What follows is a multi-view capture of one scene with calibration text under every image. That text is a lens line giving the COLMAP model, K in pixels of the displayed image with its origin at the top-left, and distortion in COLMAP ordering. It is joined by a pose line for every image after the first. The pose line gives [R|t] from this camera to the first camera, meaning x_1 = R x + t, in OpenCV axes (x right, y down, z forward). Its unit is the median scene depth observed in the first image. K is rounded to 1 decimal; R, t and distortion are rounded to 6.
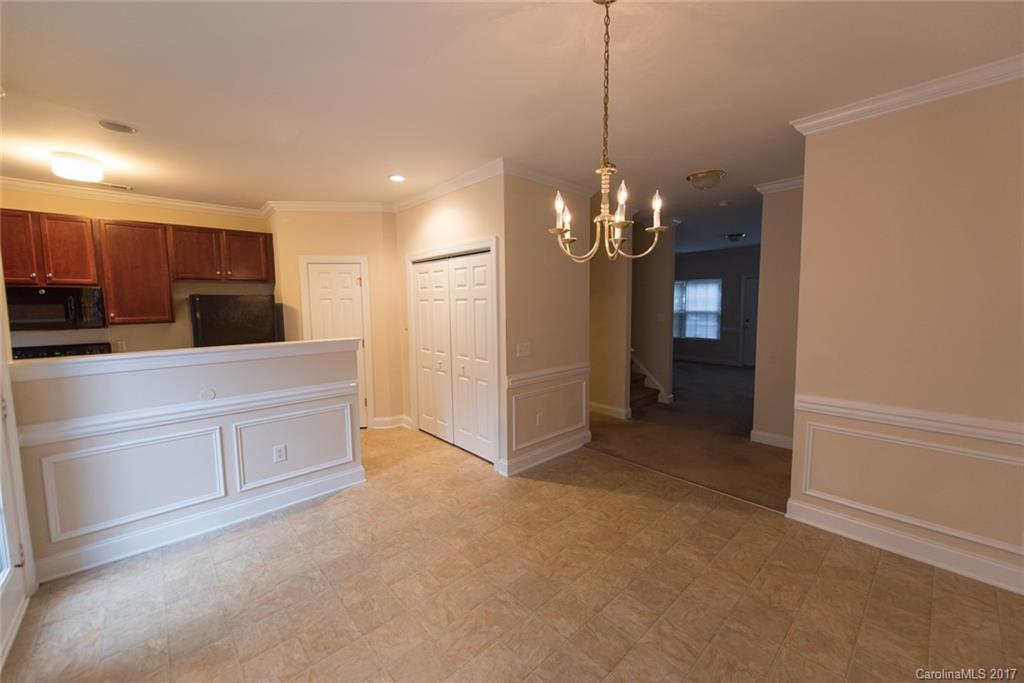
lens RADIAL K [[397.9, 0, 511.8], [0, 397.9, 336.5], [0, 0, 1]] dist [0.023567, -0.007797]
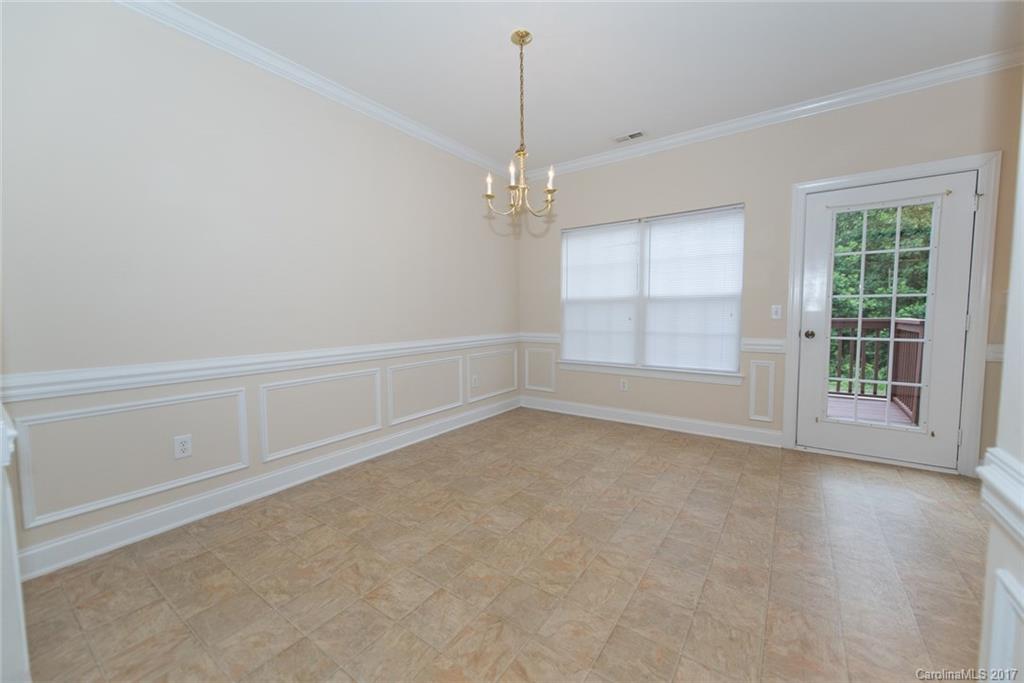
lens RADIAL K [[397.9, 0, 511.8], [0, 397.9, 336.5], [0, 0, 1]] dist [0.023567, -0.007797]
pose [[-0.977127, 0.032304, -0.210187, 0.438071], [0.000380, 0.988659, 0.150180, 0.022414], [0.212654, 0.146665, -0.966058, 1.827823]]
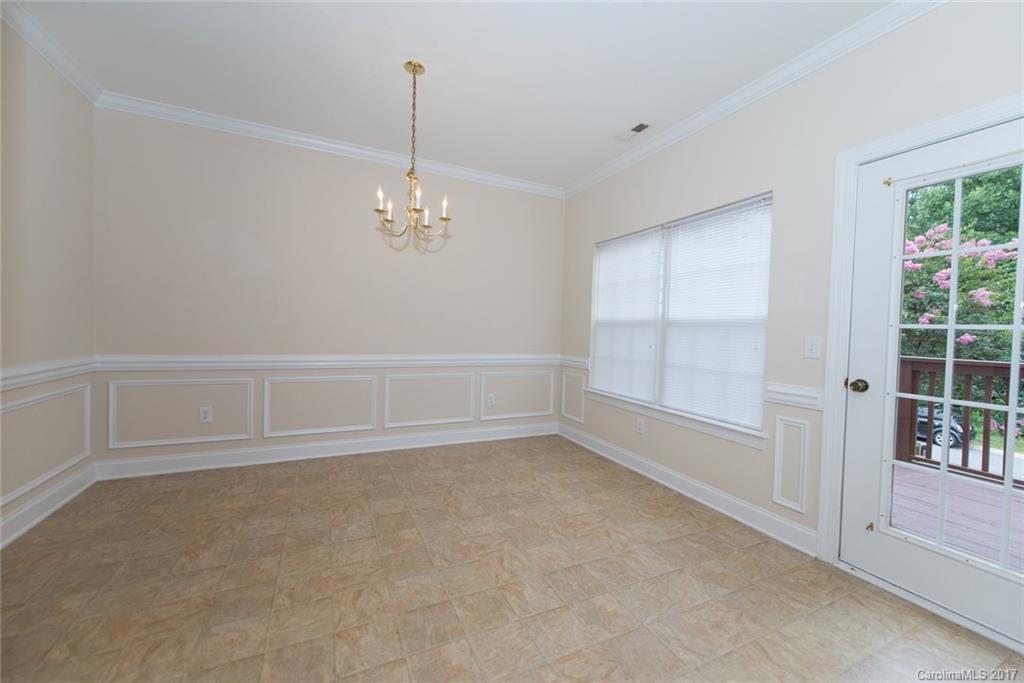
lens RADIAL K [[391.9, 0, 509.7], [0, 391.9, 344.2], [0, 0, 1]] dist [0.004631, 0.000016]
pose [[-0.954964, -0.027670, 0.295427, -0.418091], [0.008123, 0.992831, 0.119248, 0.028709], [-0.296609, 0.116278, -0.947894, 1.714398]]
